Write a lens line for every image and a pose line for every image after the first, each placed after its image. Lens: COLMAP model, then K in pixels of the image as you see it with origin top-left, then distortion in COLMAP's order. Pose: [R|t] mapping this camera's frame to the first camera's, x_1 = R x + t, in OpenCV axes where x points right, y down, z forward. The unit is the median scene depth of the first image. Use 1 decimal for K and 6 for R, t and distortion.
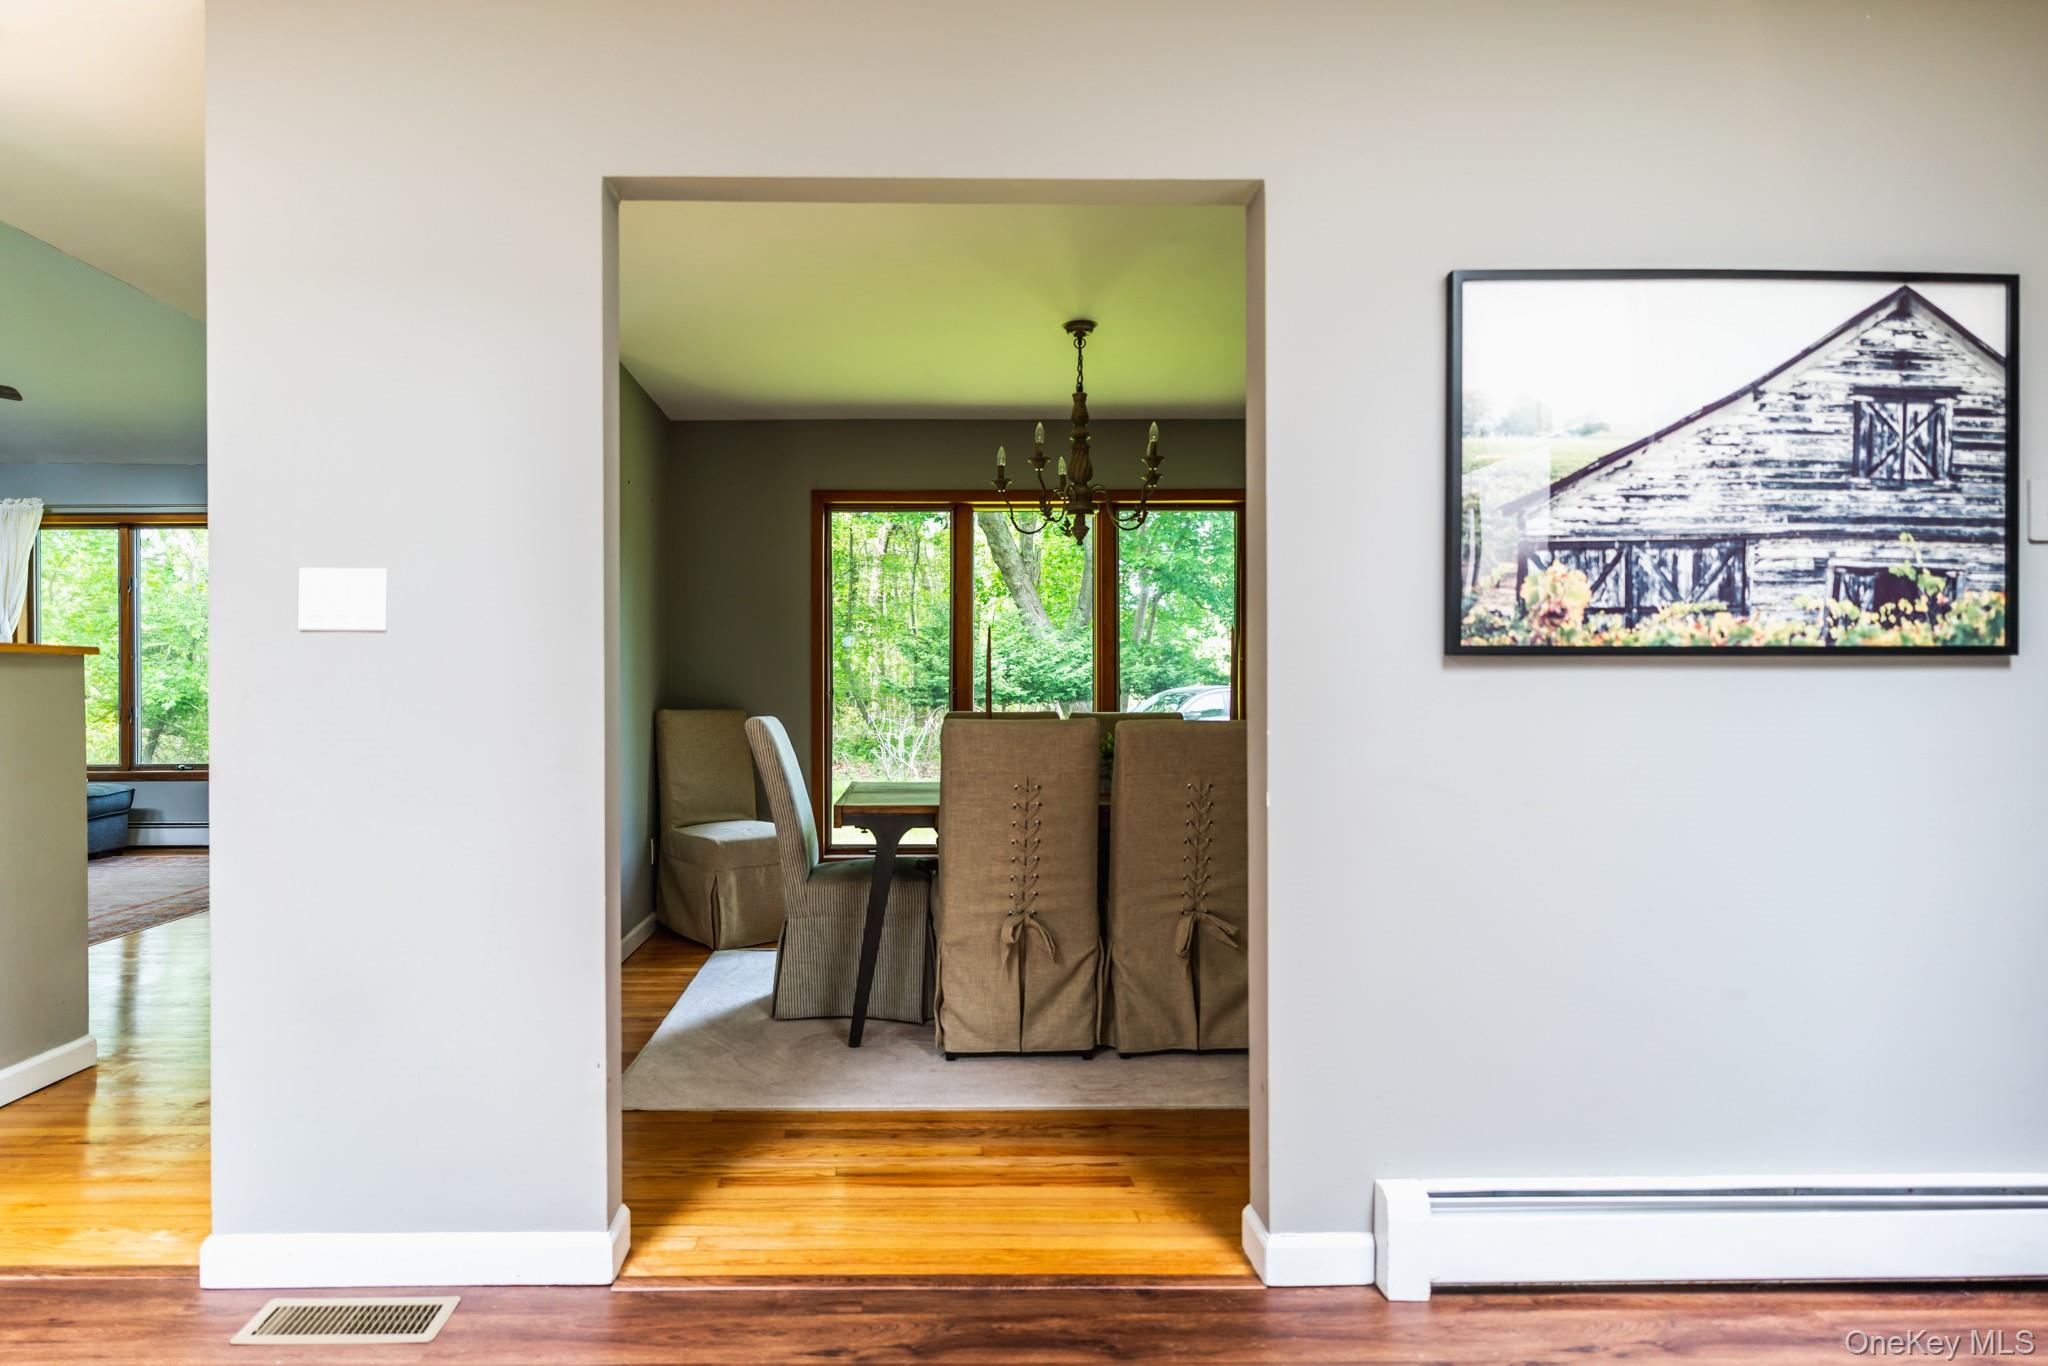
lens RADIAL K [[1155.1, 0, 936.9], [0, 1155.1, 643.5], [0, 0, 1]] dist [-0.004431, 0.000064]
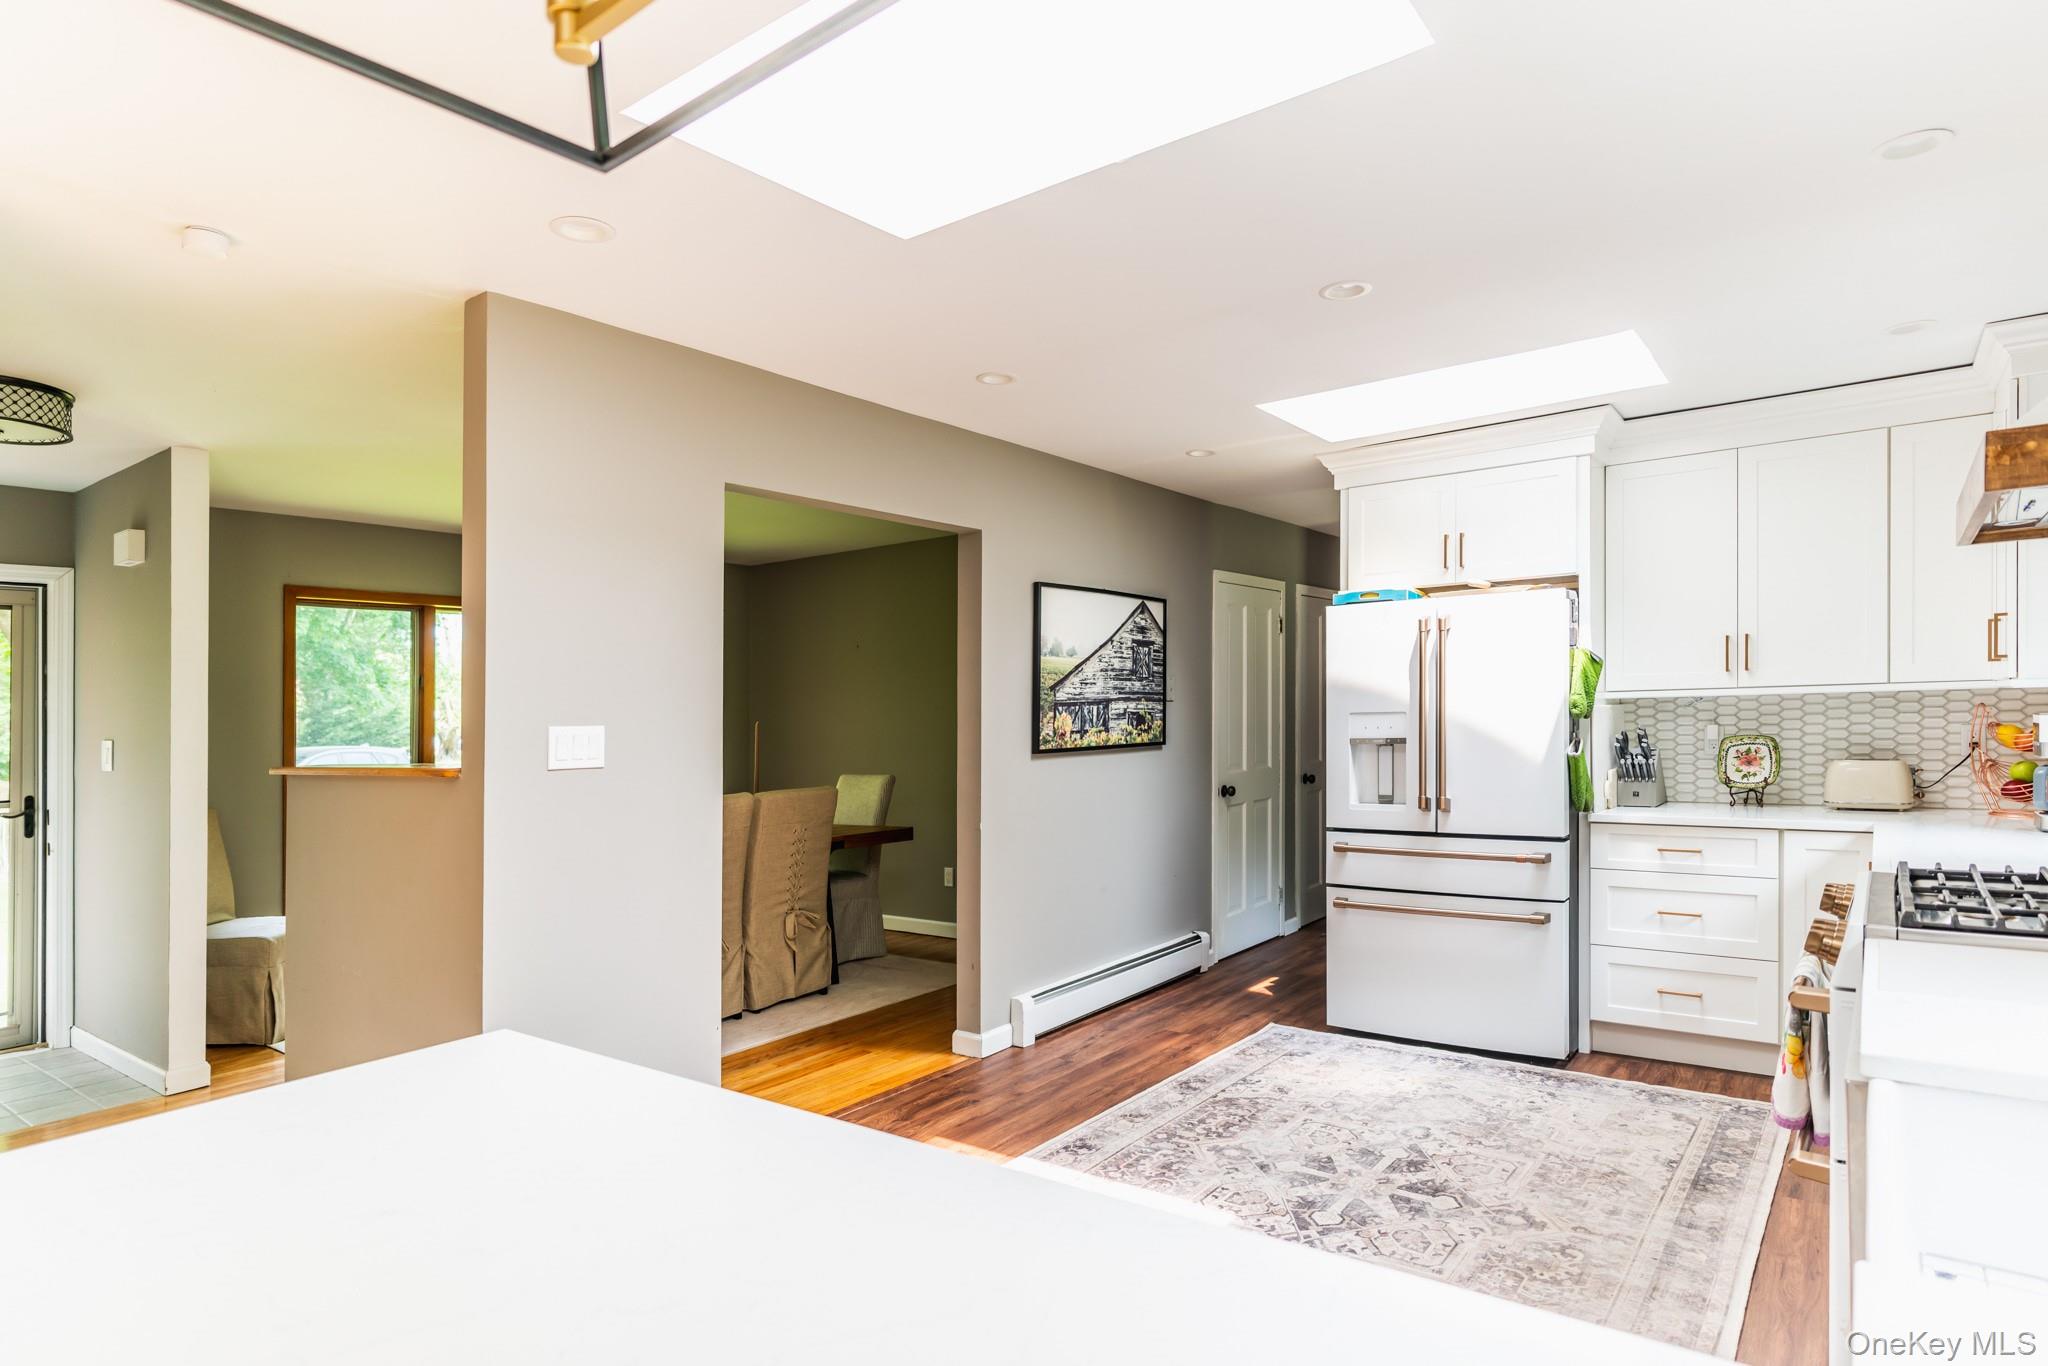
lens RADIAL K [[1155.1, 0, 1023.1], [0, 1155.1, 688.2], [0, 0, 1]] dist [-0.004431, 0.000064]
pose [[0.603099, 0.003024, 0.797661, -1.348995], [-0.004321, 0.999991, -0.000525, -0.115612], [-0.797655, -0.003130, 0.603106, -0.324576]]
